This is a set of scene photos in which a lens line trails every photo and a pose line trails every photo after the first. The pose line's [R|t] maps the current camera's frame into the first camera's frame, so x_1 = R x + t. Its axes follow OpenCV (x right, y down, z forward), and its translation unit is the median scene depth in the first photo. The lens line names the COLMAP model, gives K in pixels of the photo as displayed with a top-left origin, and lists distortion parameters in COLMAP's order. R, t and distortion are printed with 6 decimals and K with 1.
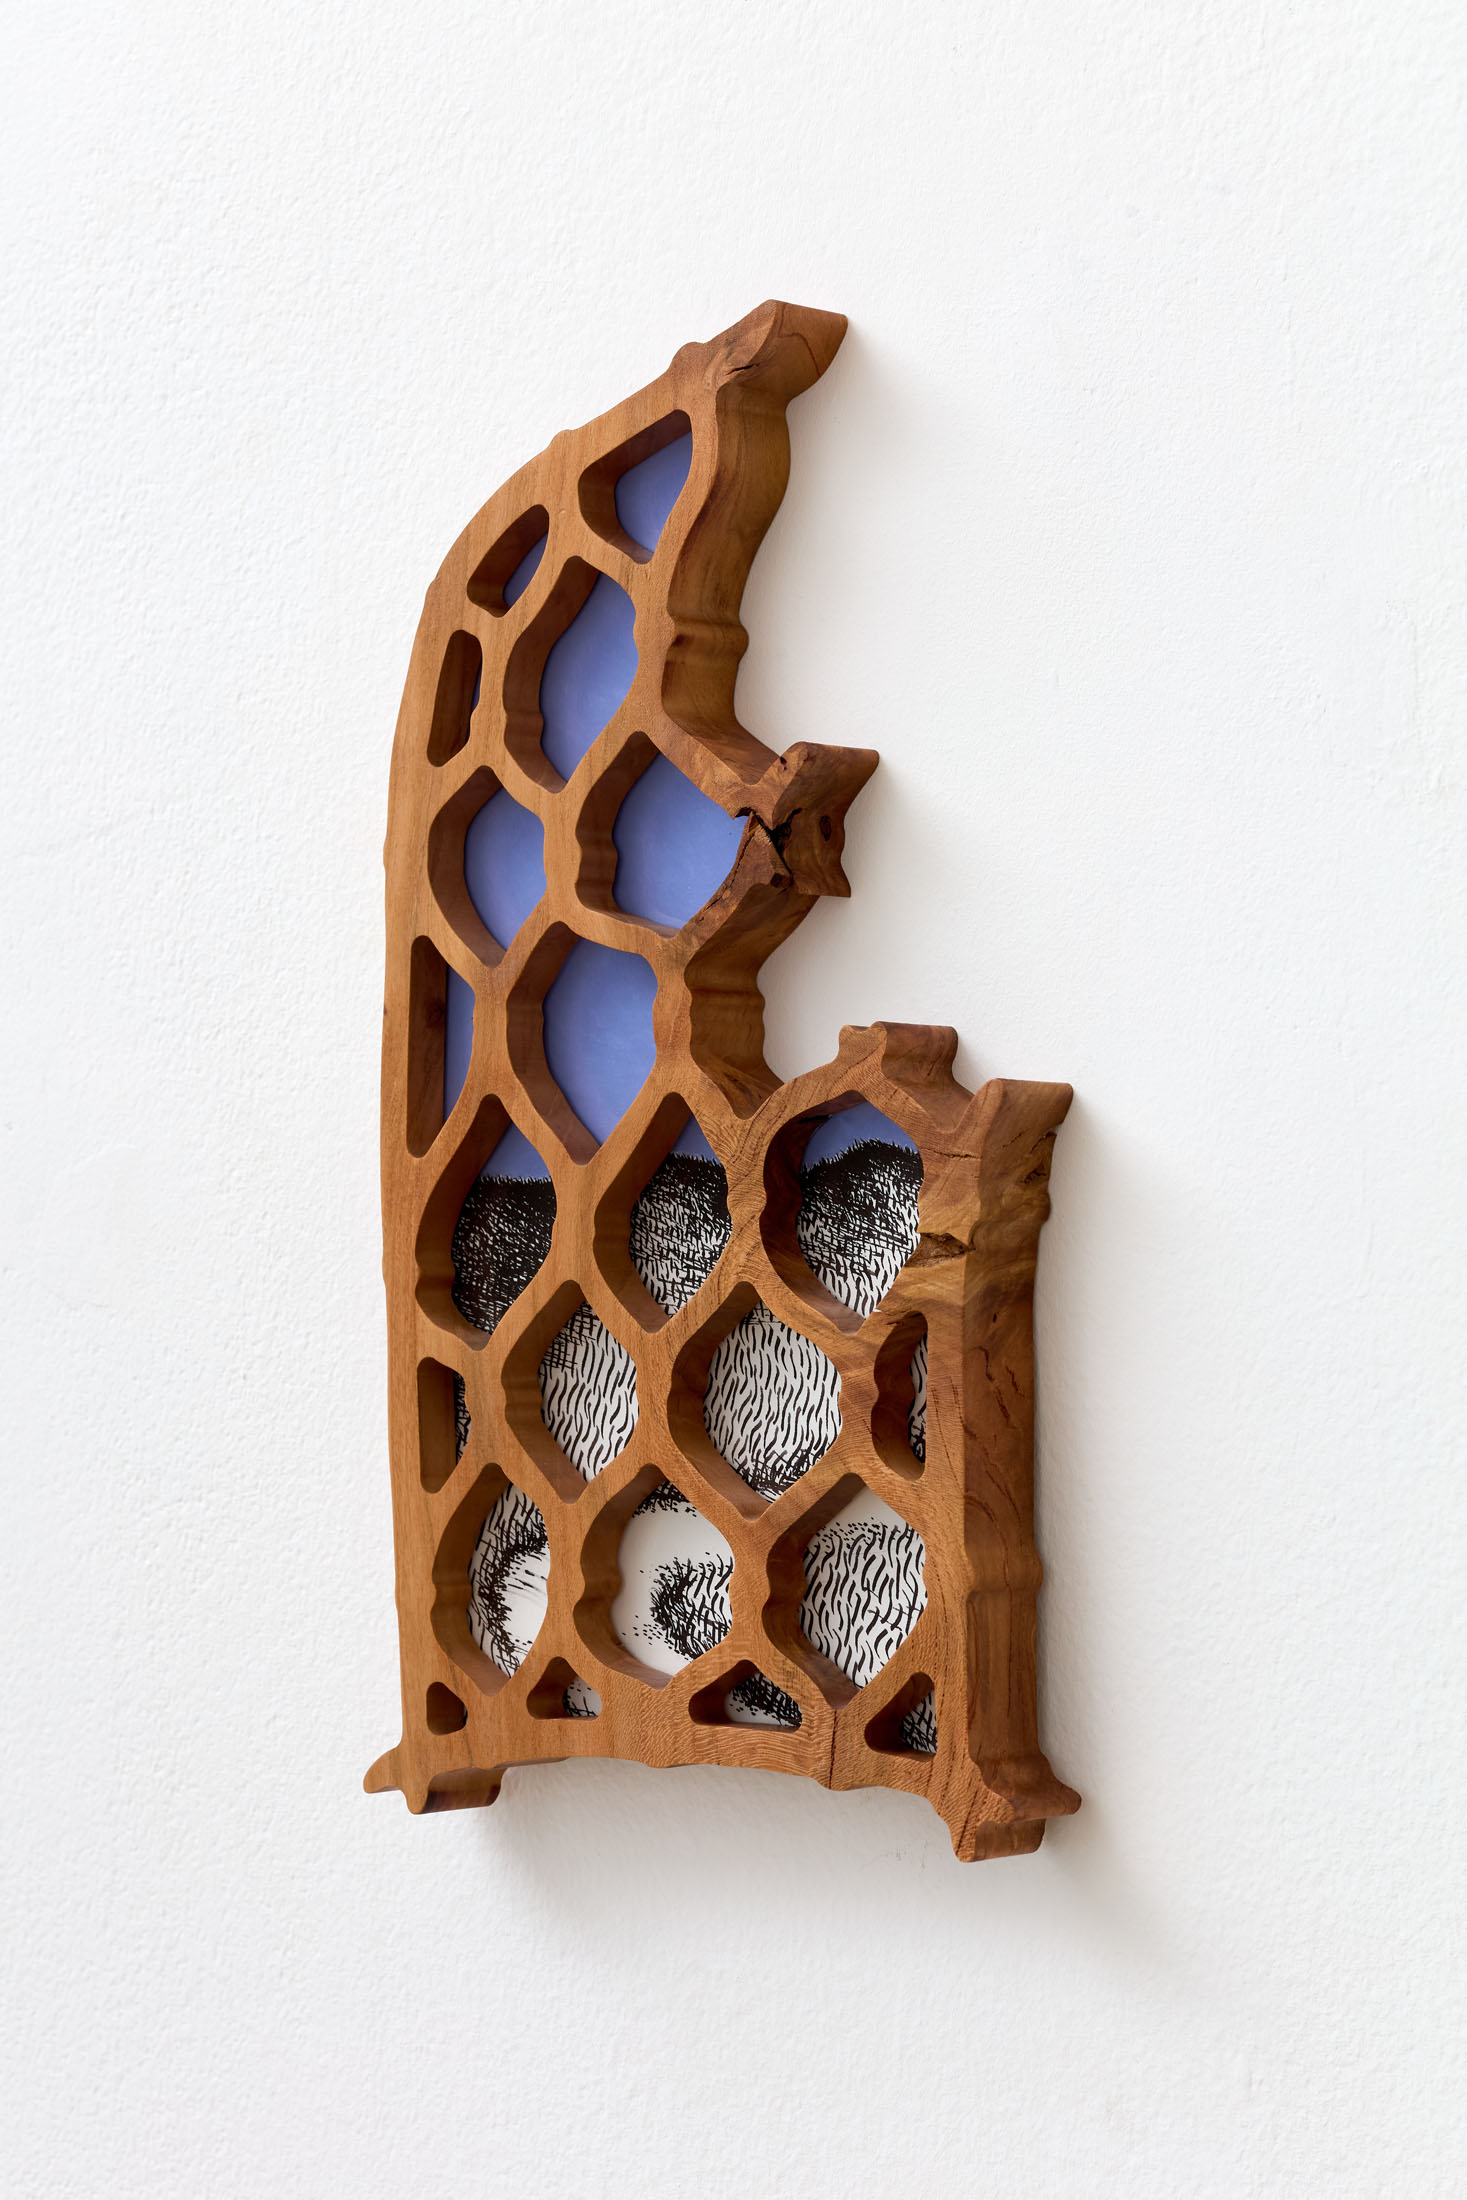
lens RADIAL K [[5782.1, 0, 733.5], [0, 5782.1, 1100.0], [0, 0, 1]] dist [-0.062217, 0.609618]
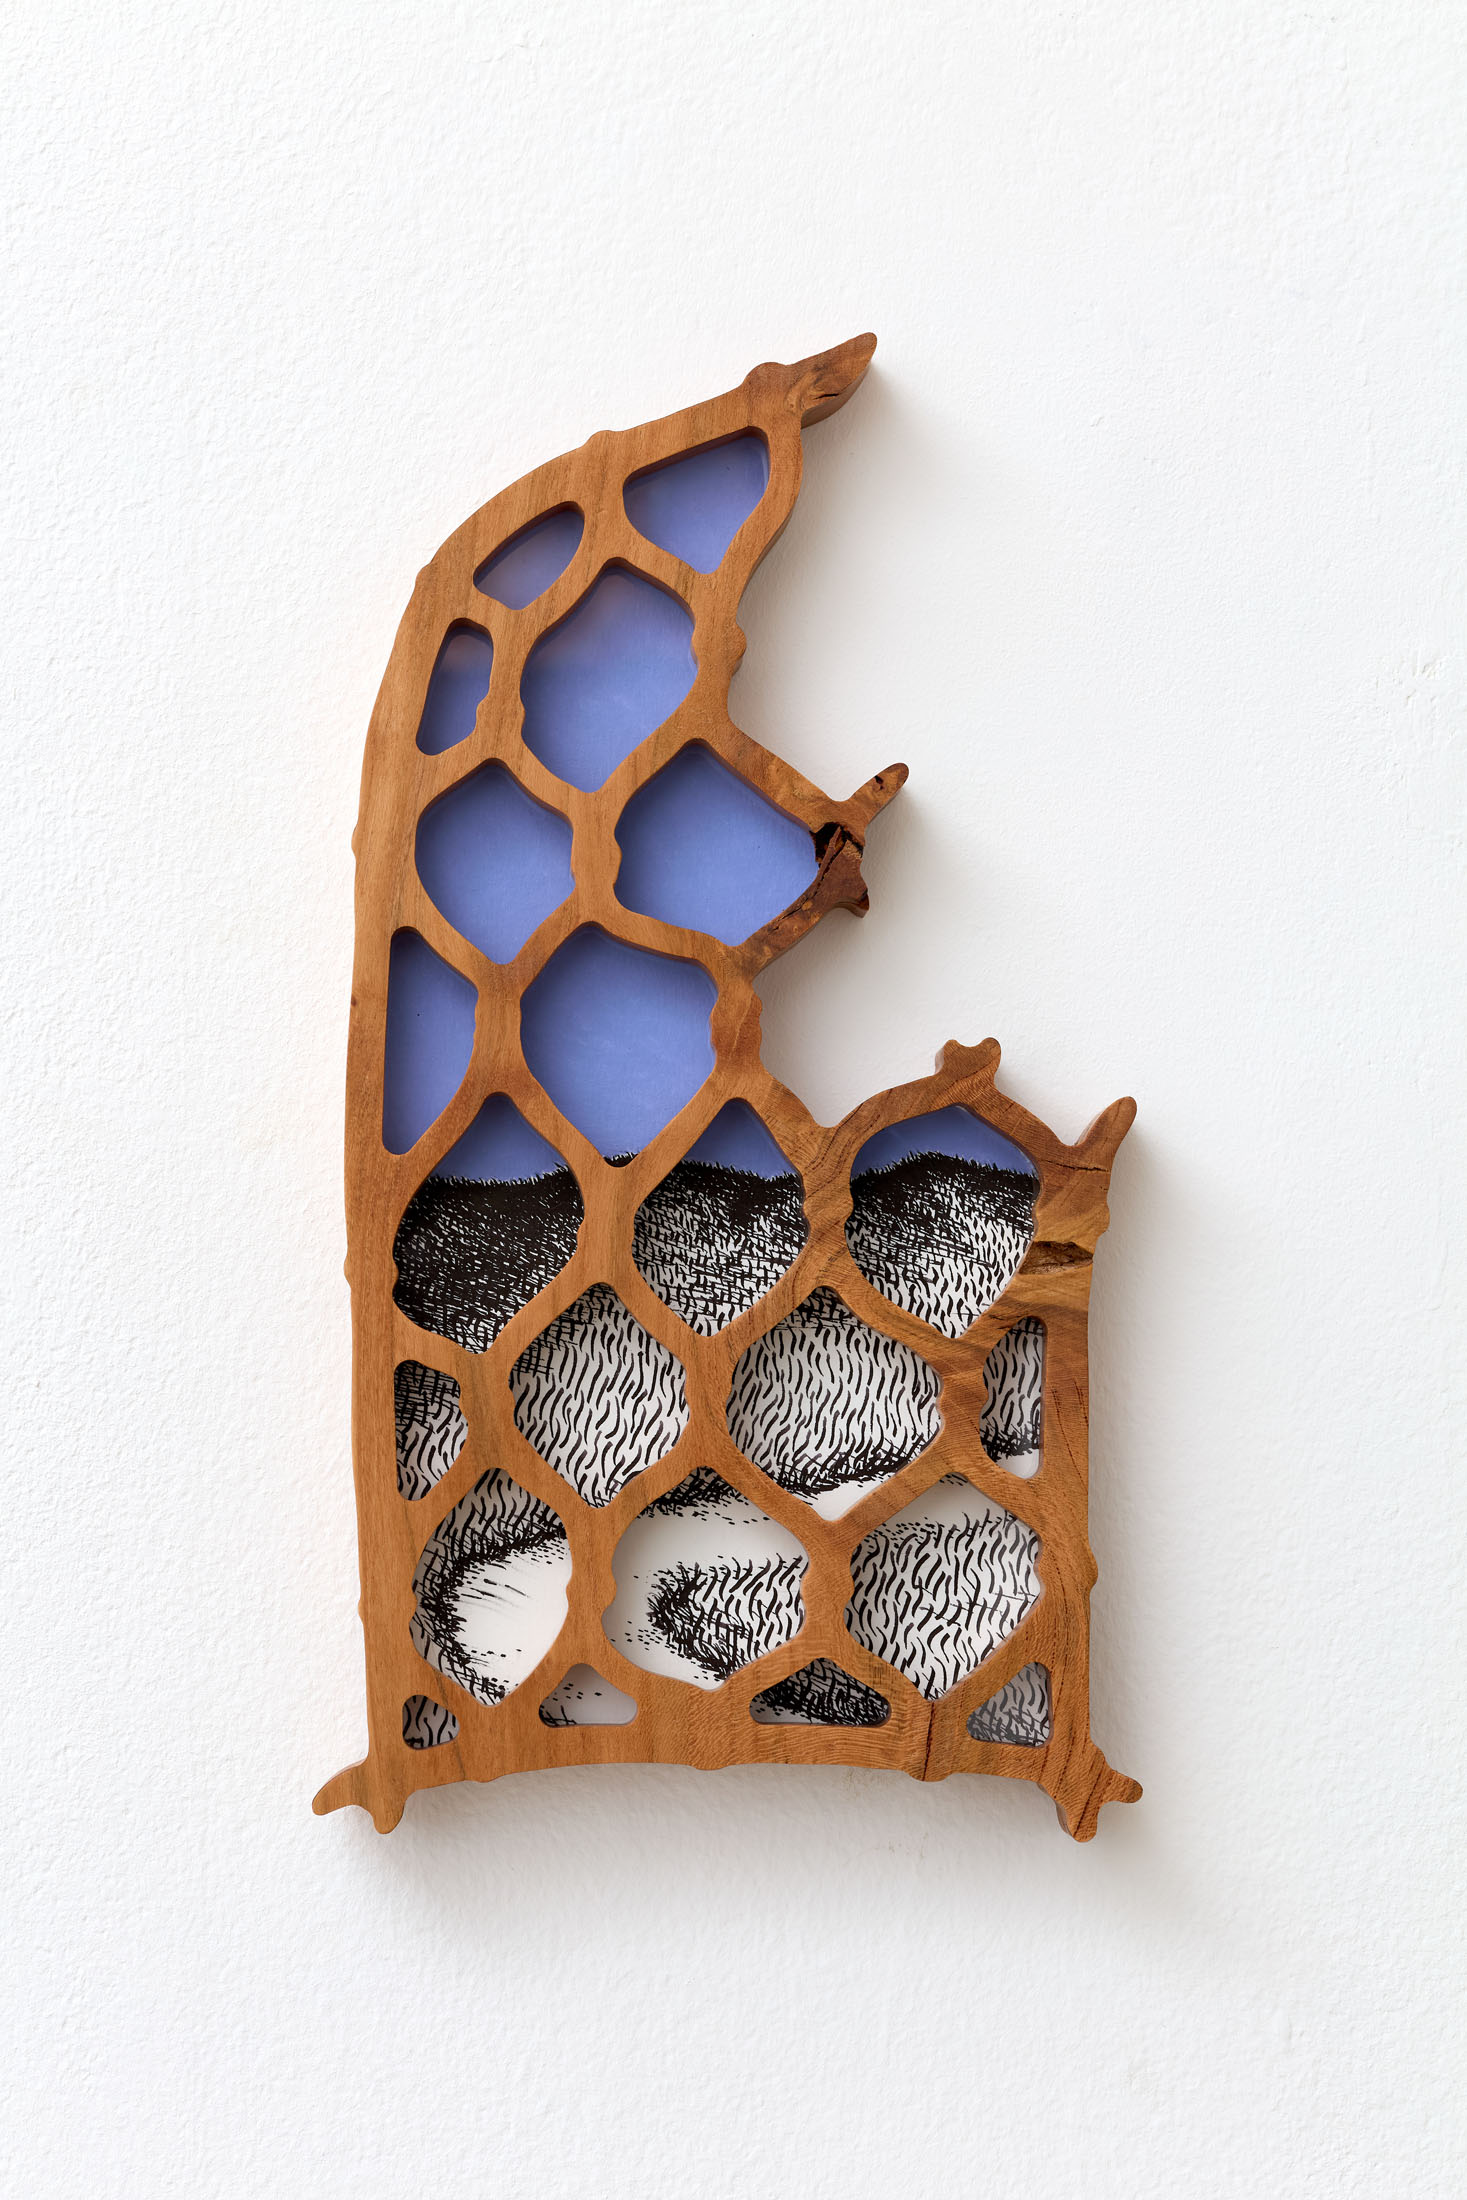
lens RADIAL K [[5782.1, 0, 733.5], [0, 5782.1, 1100.0], [0, 0, 1]] dist [-0.062217, 0.609618]
pose [[0.747475, 0.050555, 0.662363, -0.667535], [-0.027948, 0.998610, -0.044679, 0.043412], [-0.663702, 0.014885, 0.747849, 0.240826]]
